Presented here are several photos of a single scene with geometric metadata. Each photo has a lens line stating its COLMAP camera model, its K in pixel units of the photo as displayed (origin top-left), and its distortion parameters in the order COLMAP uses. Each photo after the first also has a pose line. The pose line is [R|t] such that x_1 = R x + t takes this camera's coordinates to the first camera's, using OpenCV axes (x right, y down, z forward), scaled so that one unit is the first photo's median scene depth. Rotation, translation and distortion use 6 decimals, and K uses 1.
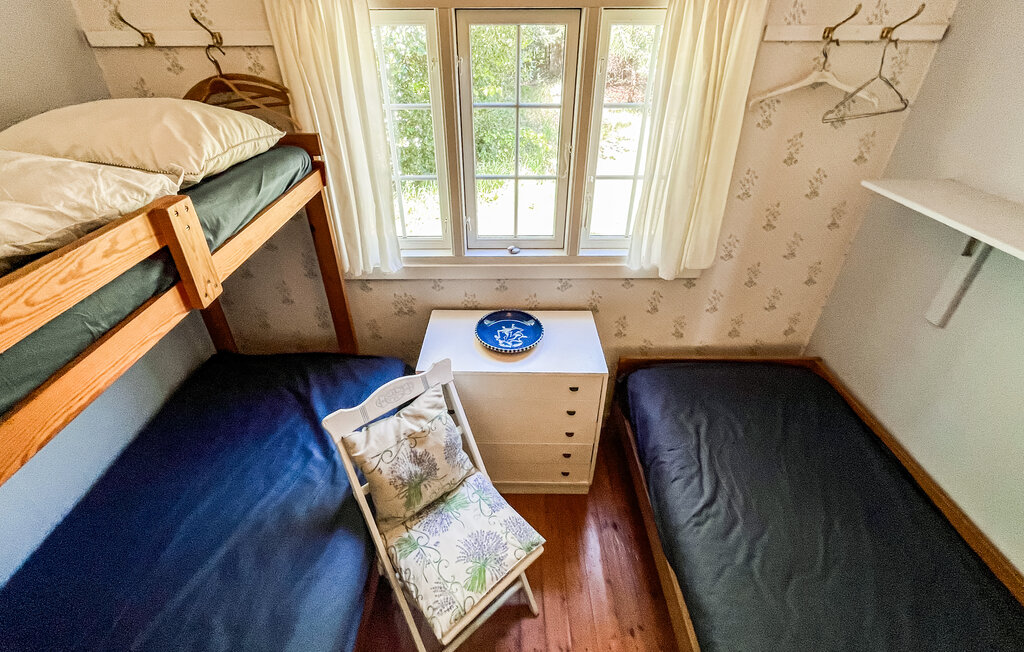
lens RADIAL K [[465.2, 0, 512.0], [0, 465.2, 326.0], [0, 0, 1]] dist [0.001477, 0.000053]
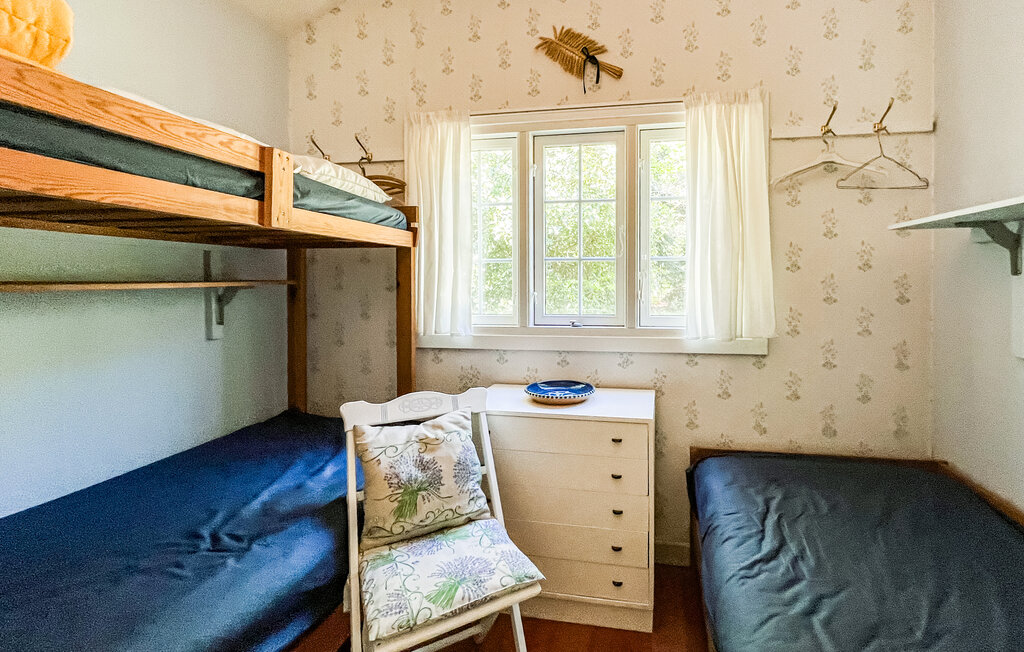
lens RADIAL K [[493.0, 0, 570.1], [0, 493.0, 282.3], [0, 0, 1]] dist [-0.000614, -0.000014]
pose [[0.982858, -0.001636, -0.184355, 0.257216], [-0.097749, 0.843215, -0.528614, 0.454317], [0.156316, 0.537573, 0.828601, 0.038702]]
